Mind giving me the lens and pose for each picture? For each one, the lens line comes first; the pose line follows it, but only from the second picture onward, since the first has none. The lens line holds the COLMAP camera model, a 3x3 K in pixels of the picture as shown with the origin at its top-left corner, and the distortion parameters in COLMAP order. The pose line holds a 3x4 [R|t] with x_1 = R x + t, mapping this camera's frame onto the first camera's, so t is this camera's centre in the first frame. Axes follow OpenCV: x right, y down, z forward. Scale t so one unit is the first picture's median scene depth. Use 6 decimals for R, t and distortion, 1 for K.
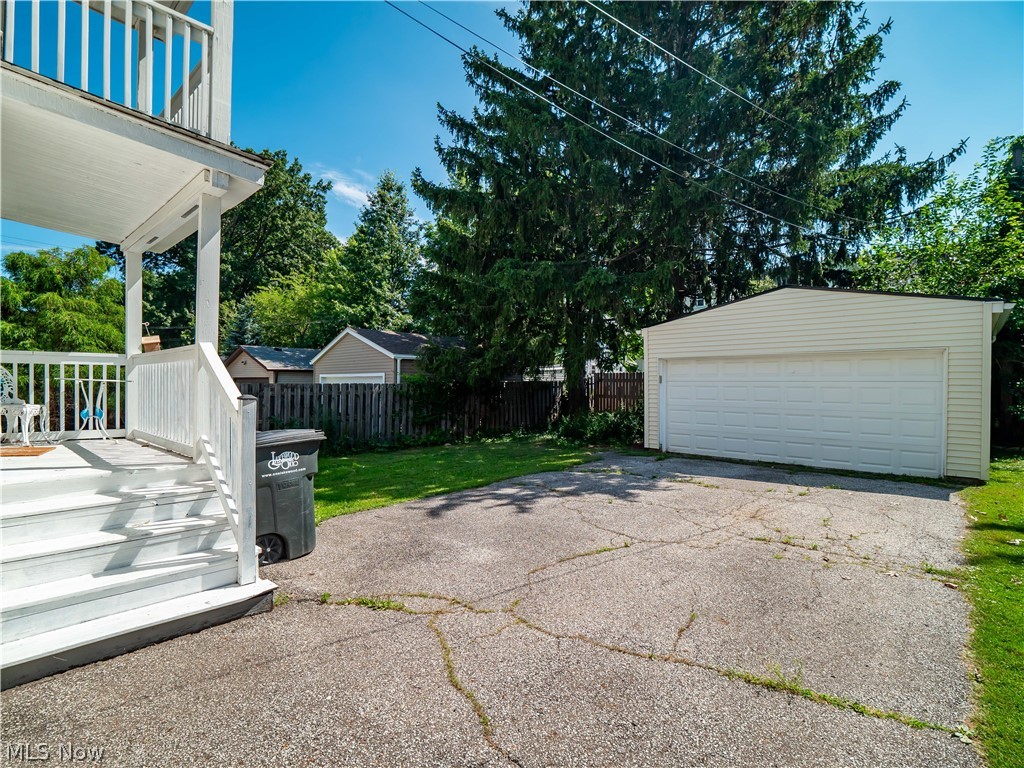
lens RADIAL K [[508.9, 0, 512.3], [0, 508.9, 395.5], [0, 0, 1]] dist [-0.004279, 0.000498]
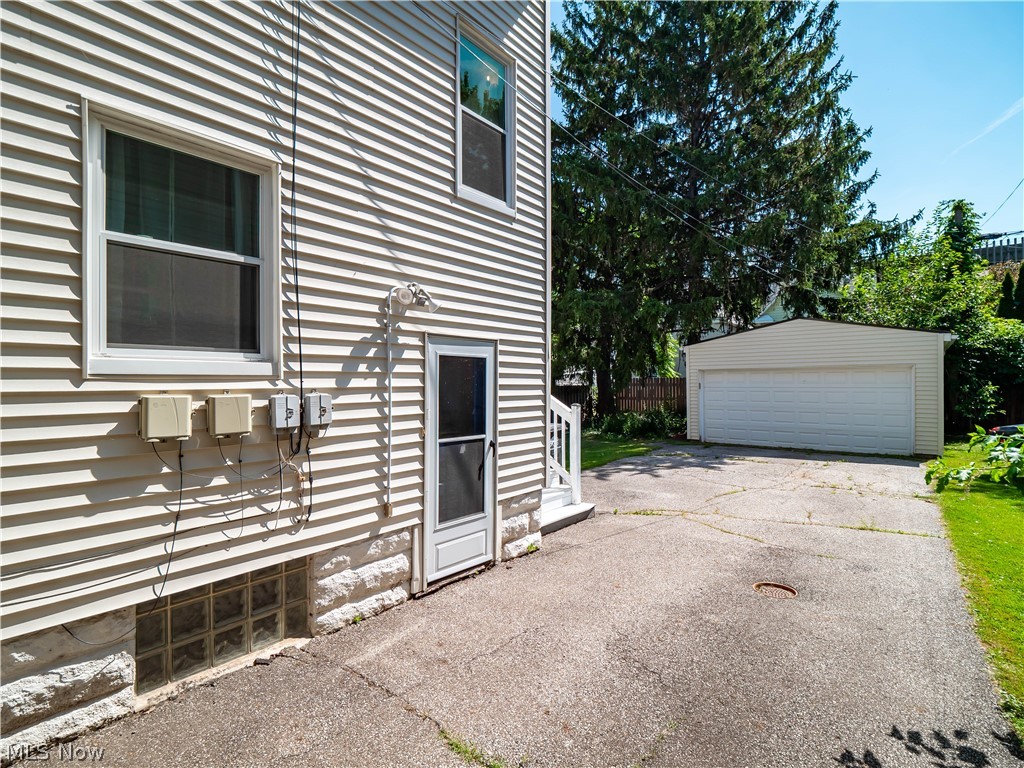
lens RADIAL K [[516.7, 0, 511.6], [0, 516.7, 391.8], [0, 0, 1]] dist [-0.002137, -0.000548]
pose [[0.997737, -0.007444, 0.066827, -0.312353], [0.008045, 0.999930, -0.008727, -0.010817], [-0.066757, 0.009245, 0.997726, -0.313987]]
